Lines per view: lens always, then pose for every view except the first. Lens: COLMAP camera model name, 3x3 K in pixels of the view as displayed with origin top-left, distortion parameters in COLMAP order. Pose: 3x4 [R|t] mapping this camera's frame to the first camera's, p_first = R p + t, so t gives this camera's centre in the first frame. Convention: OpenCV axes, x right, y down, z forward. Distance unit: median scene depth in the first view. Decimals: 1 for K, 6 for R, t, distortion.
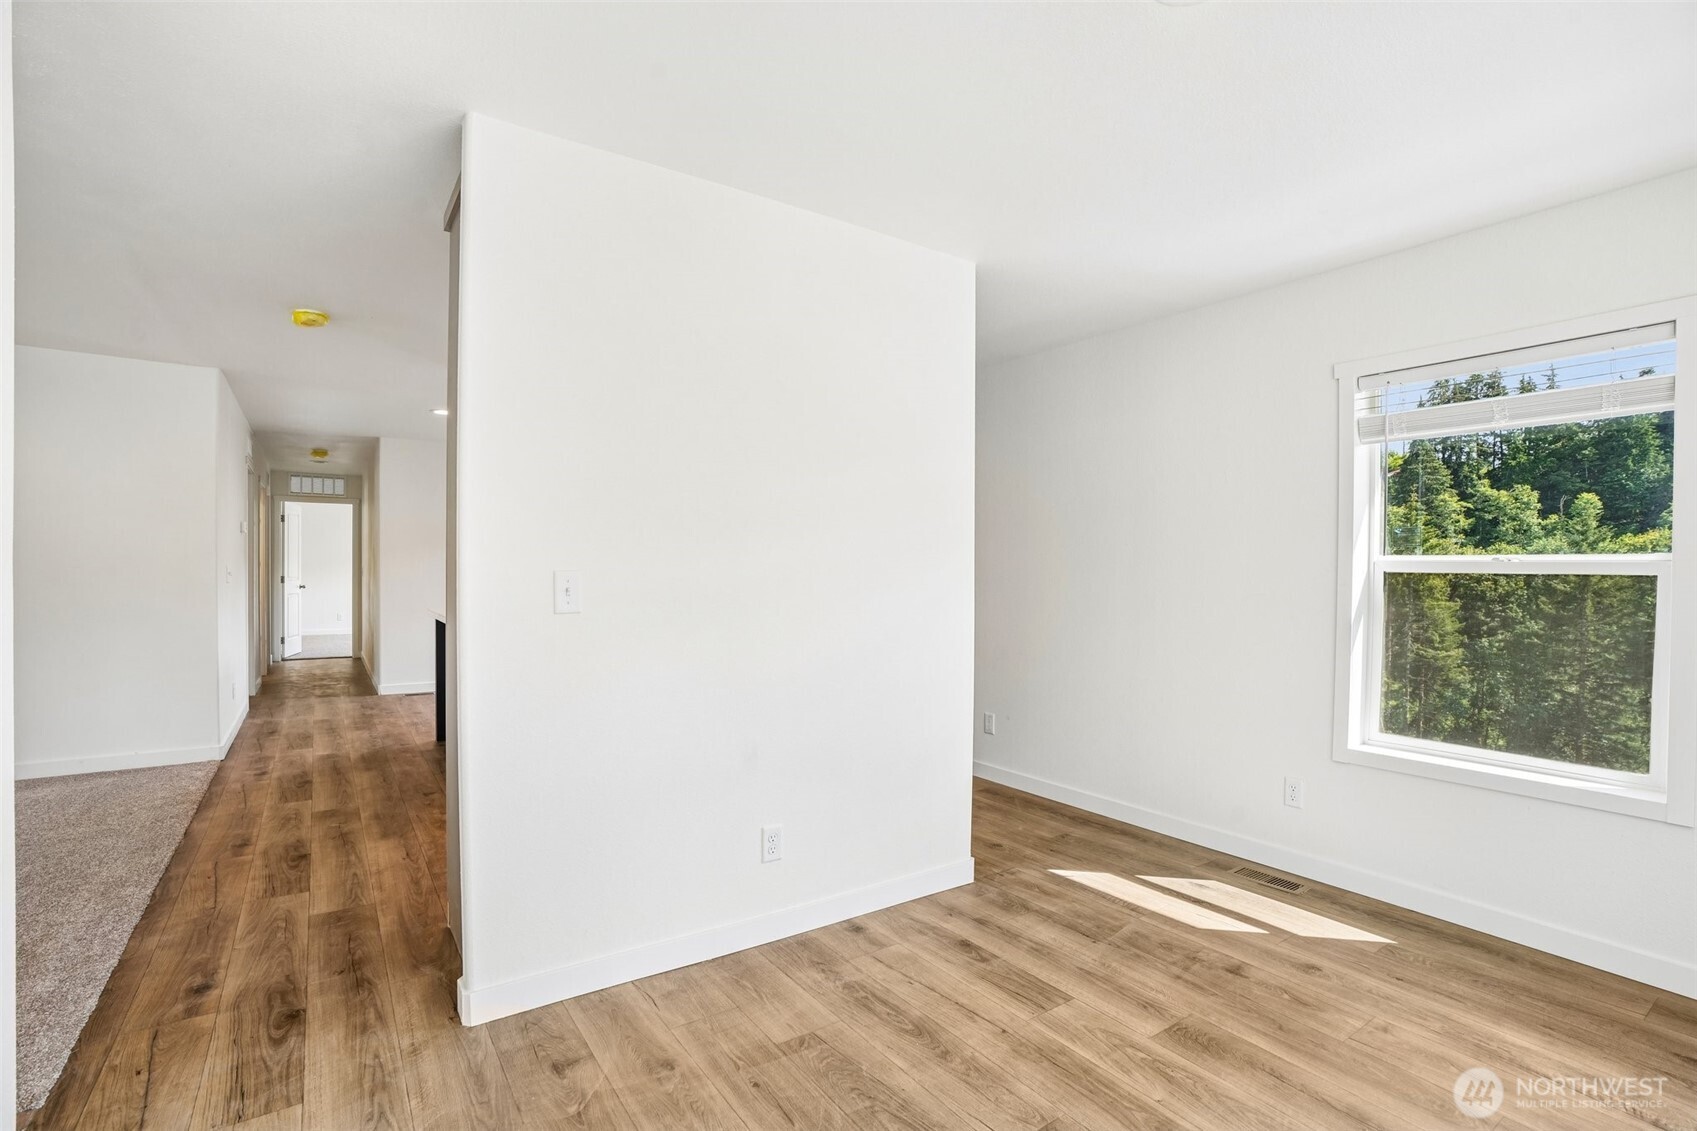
lens RADIAL K [[796.2, 0, 856.1], [0, 796.2, 575.2], [0, 0, 1]] dist [-0.051048, 0.018433]
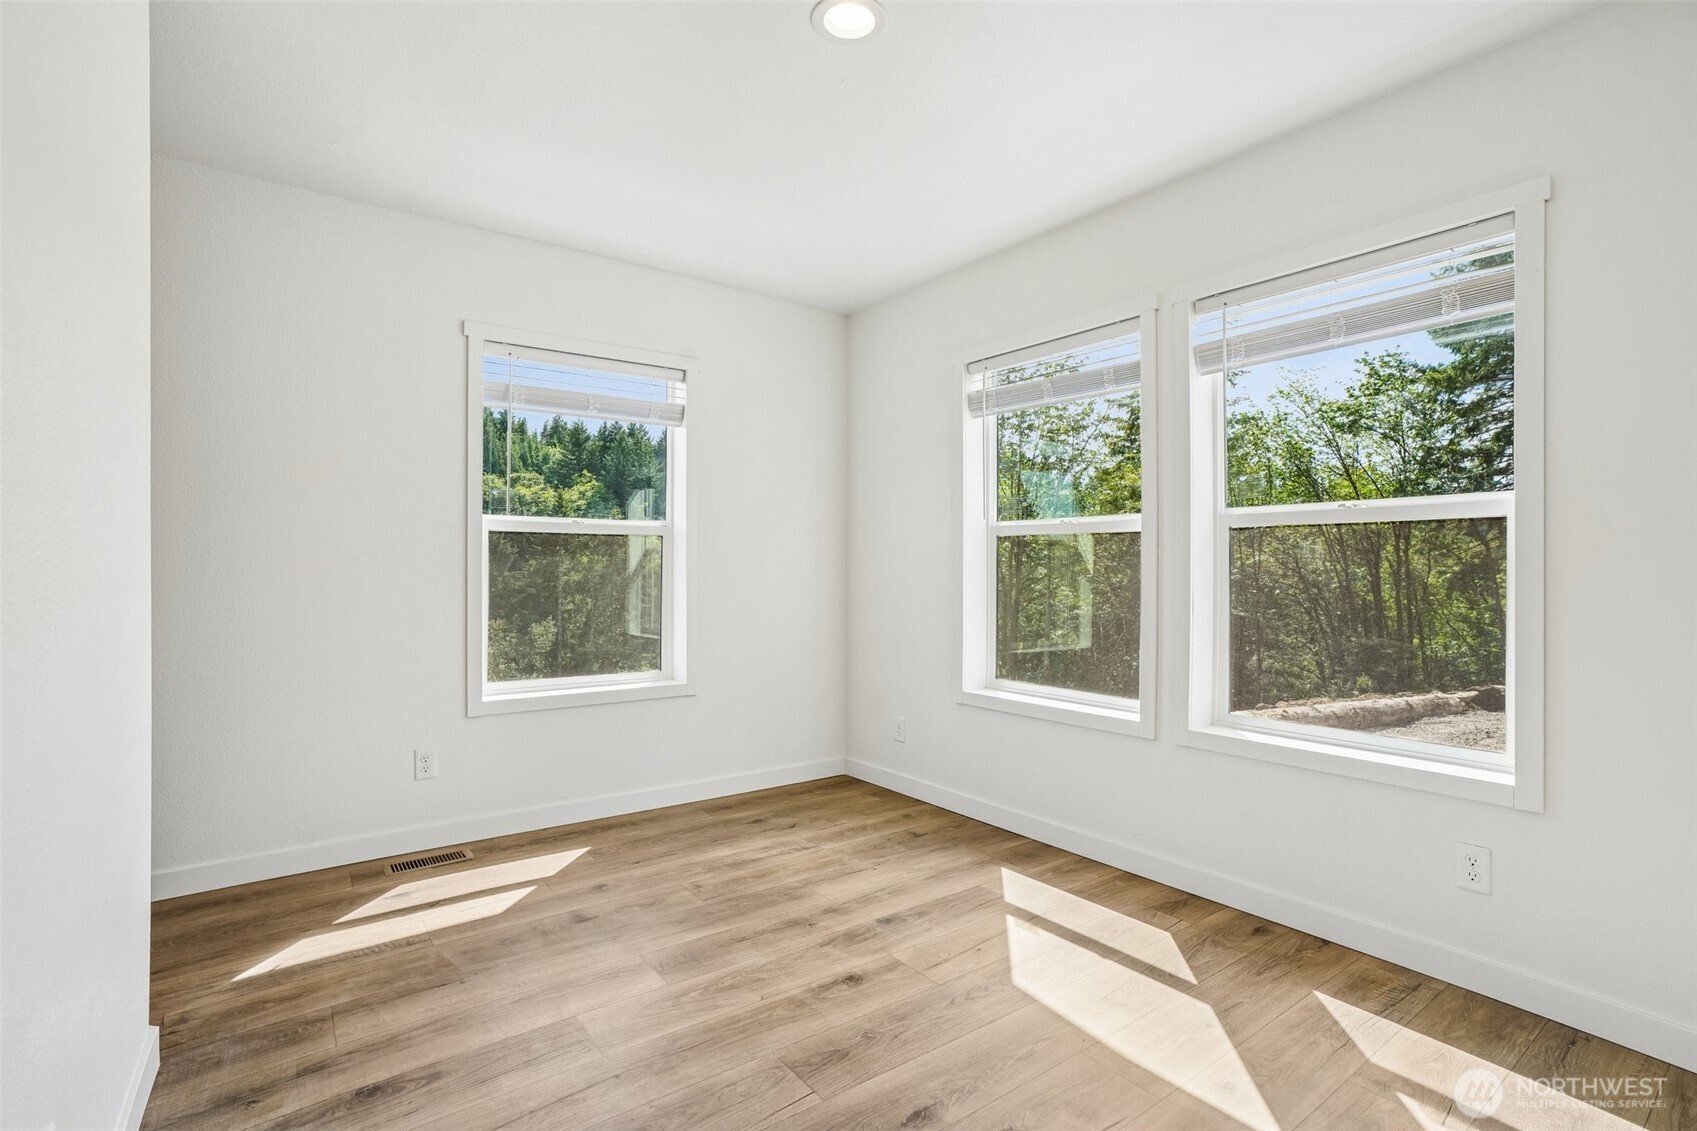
lens RADIAL K [[761.0, 0, 898.0], [0, 761.0, 563.6], [0, 0, 1]] dist [0.024880, 0.001088]
pose [[-0.009670, -0.009504, 0.999908, -0.489292], [0.005384, 0.999940, 0.009556, 0.043966], [-0.999939, 0.005476, -0.009618, 0.590505]]
